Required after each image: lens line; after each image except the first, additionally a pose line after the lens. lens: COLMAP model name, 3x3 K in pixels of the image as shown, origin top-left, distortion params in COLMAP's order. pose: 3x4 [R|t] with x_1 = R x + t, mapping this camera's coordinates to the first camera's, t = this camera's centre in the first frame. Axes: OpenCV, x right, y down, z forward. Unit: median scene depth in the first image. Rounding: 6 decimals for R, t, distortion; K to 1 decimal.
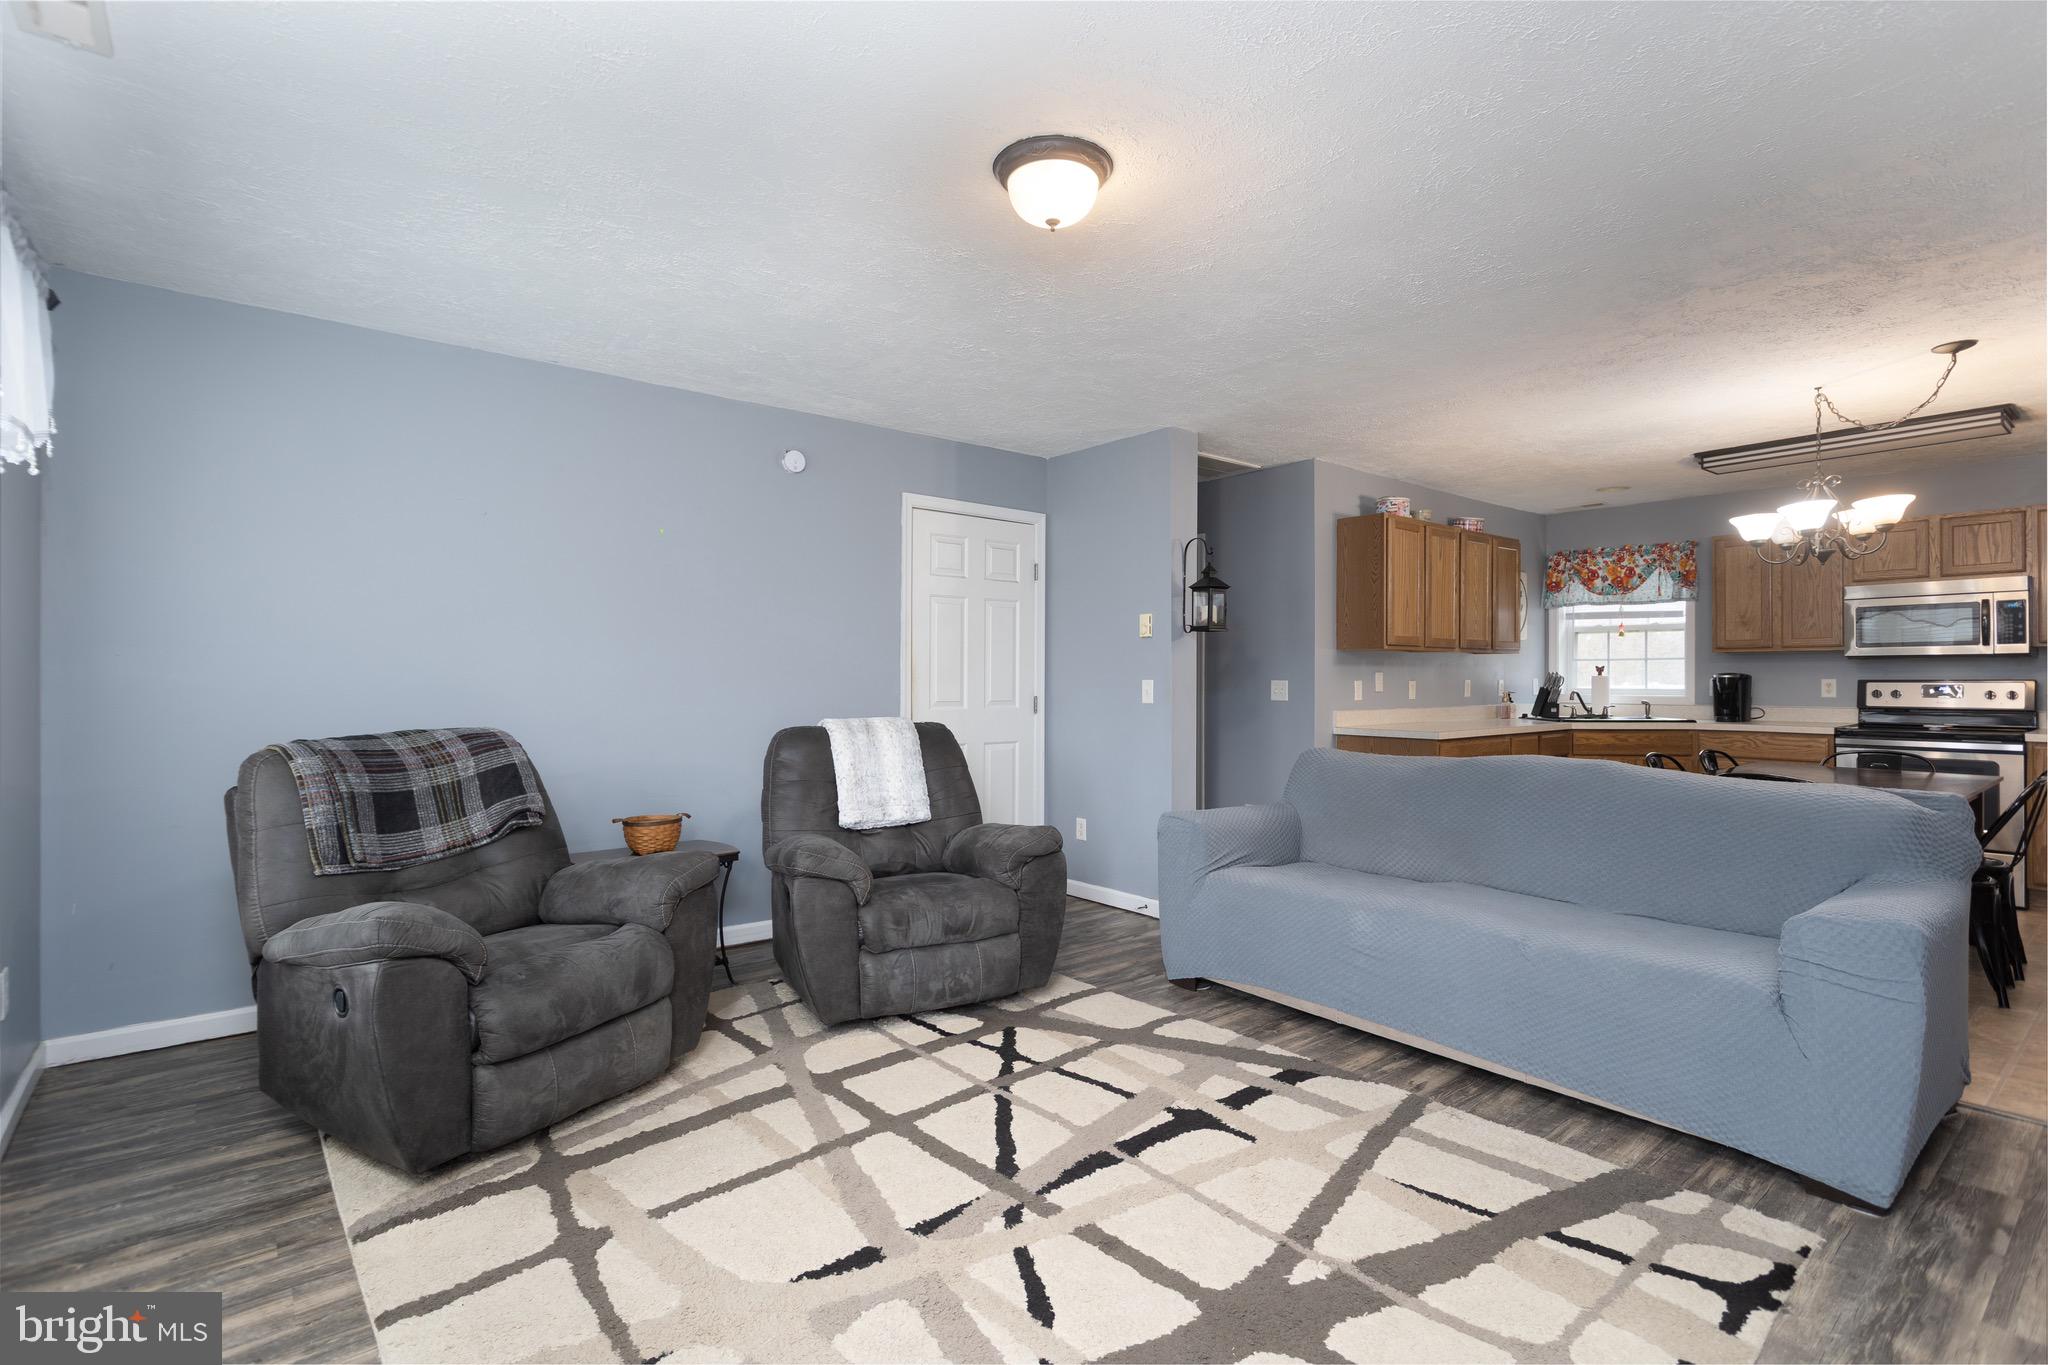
lens RADIAL K [[982.6, 0, 1027.3], [0, 982.6, 675.3], [0, 0, 1]] dist [0.012762, 0.001152]
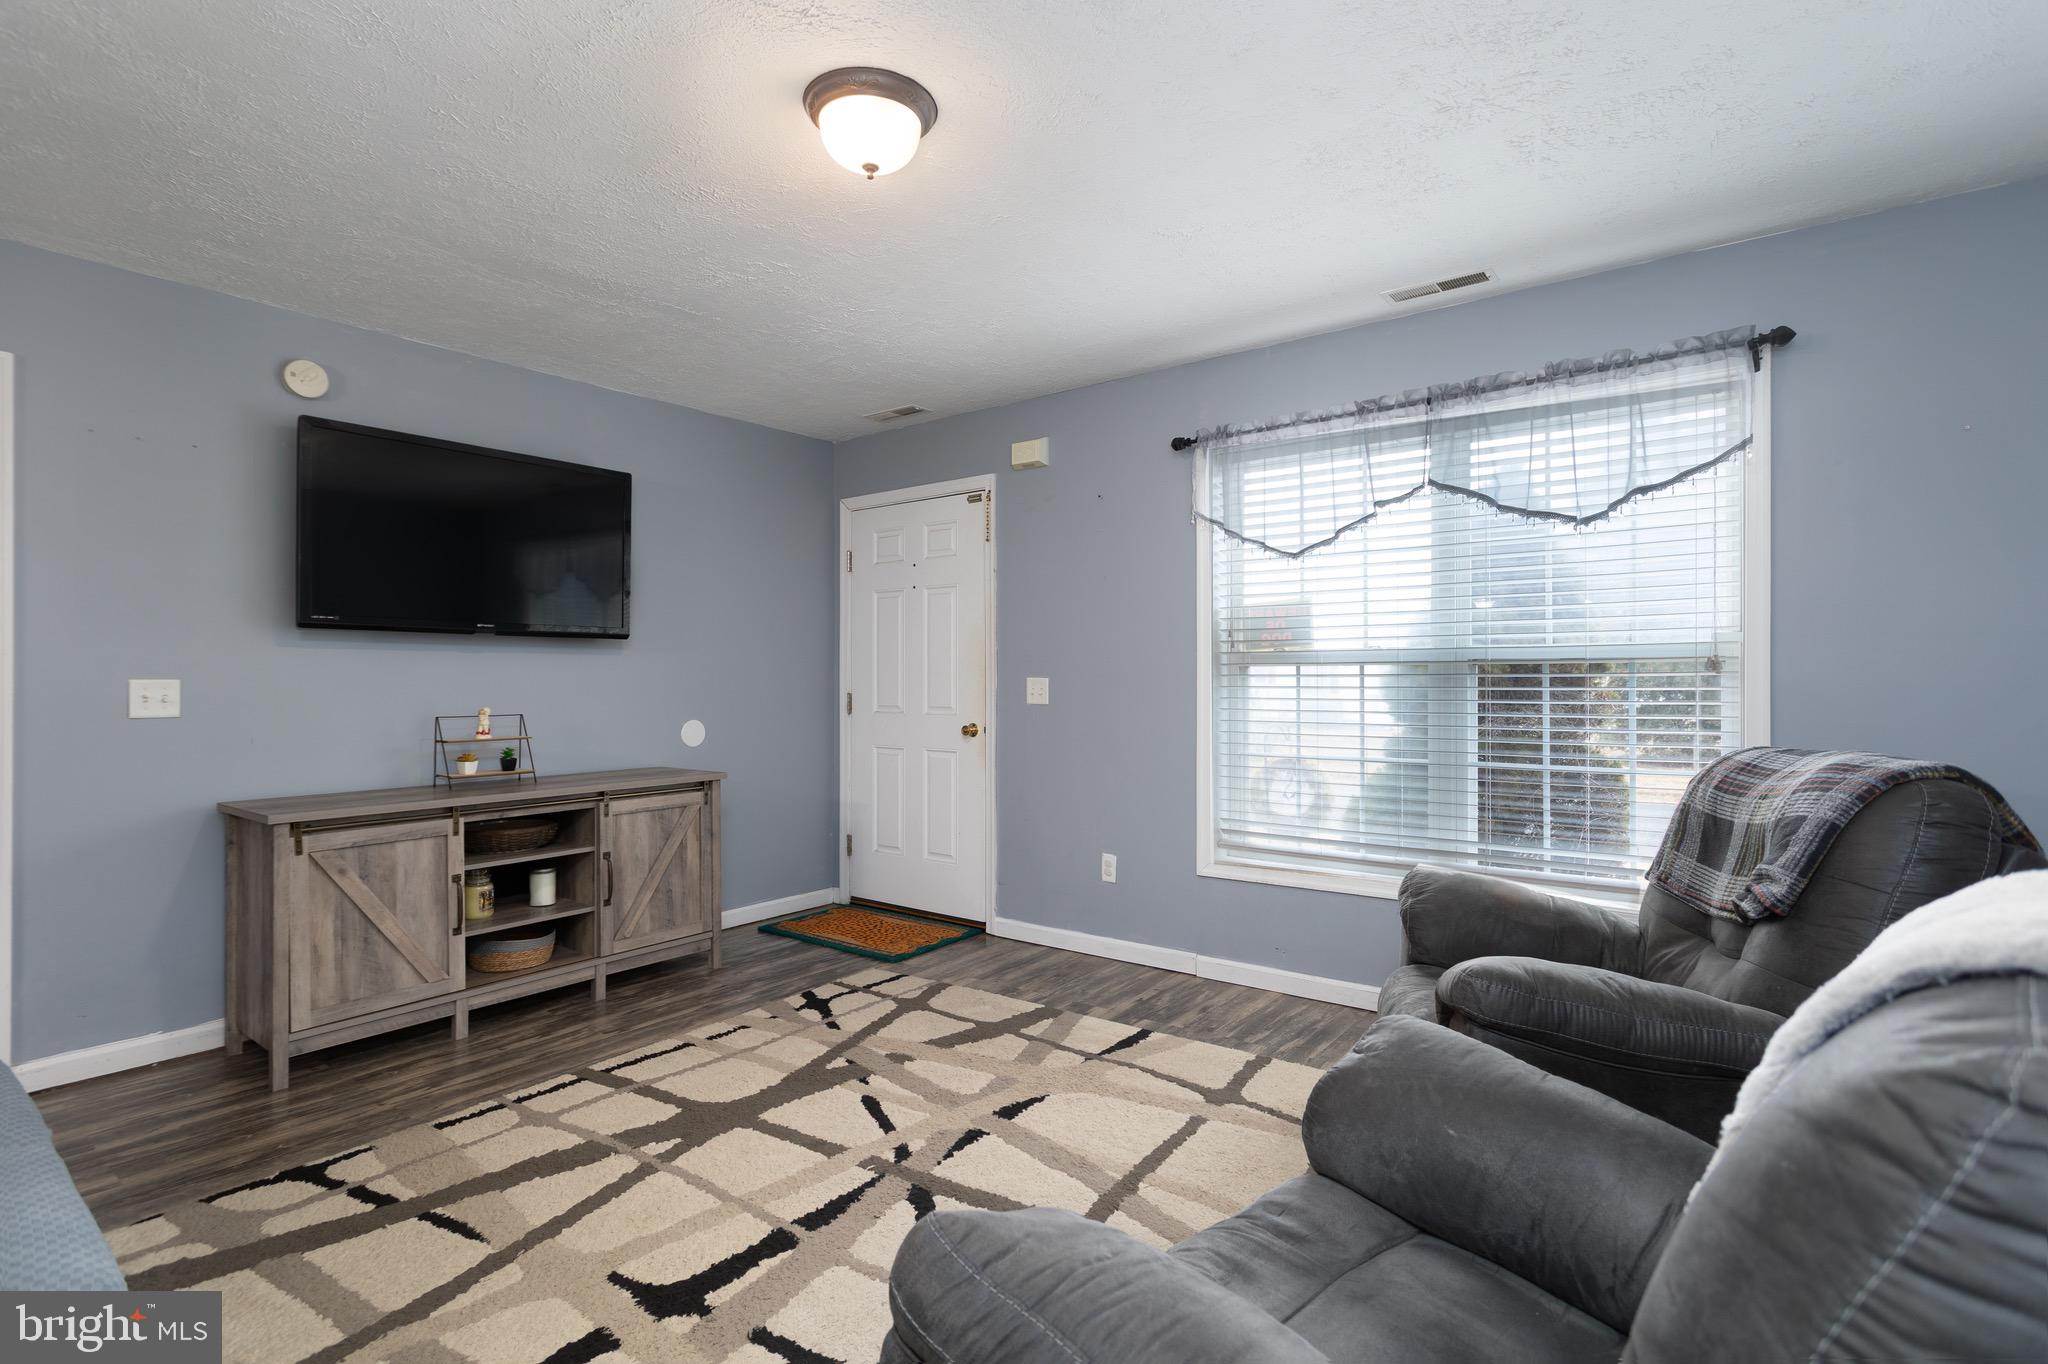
lens RADIAL K [[982.6, 0, 1020.1], [0, 982.6, 677.6], [0, 0, 1]] dist [0.012762, 0.001152]
pose [[-0.975578, 0.004143, -0.219613, 0.097886], [0.004191, 0.999991, 0.000245, 0.004155], [0.219613, -0.000681, -0.975587, 2.089987]]
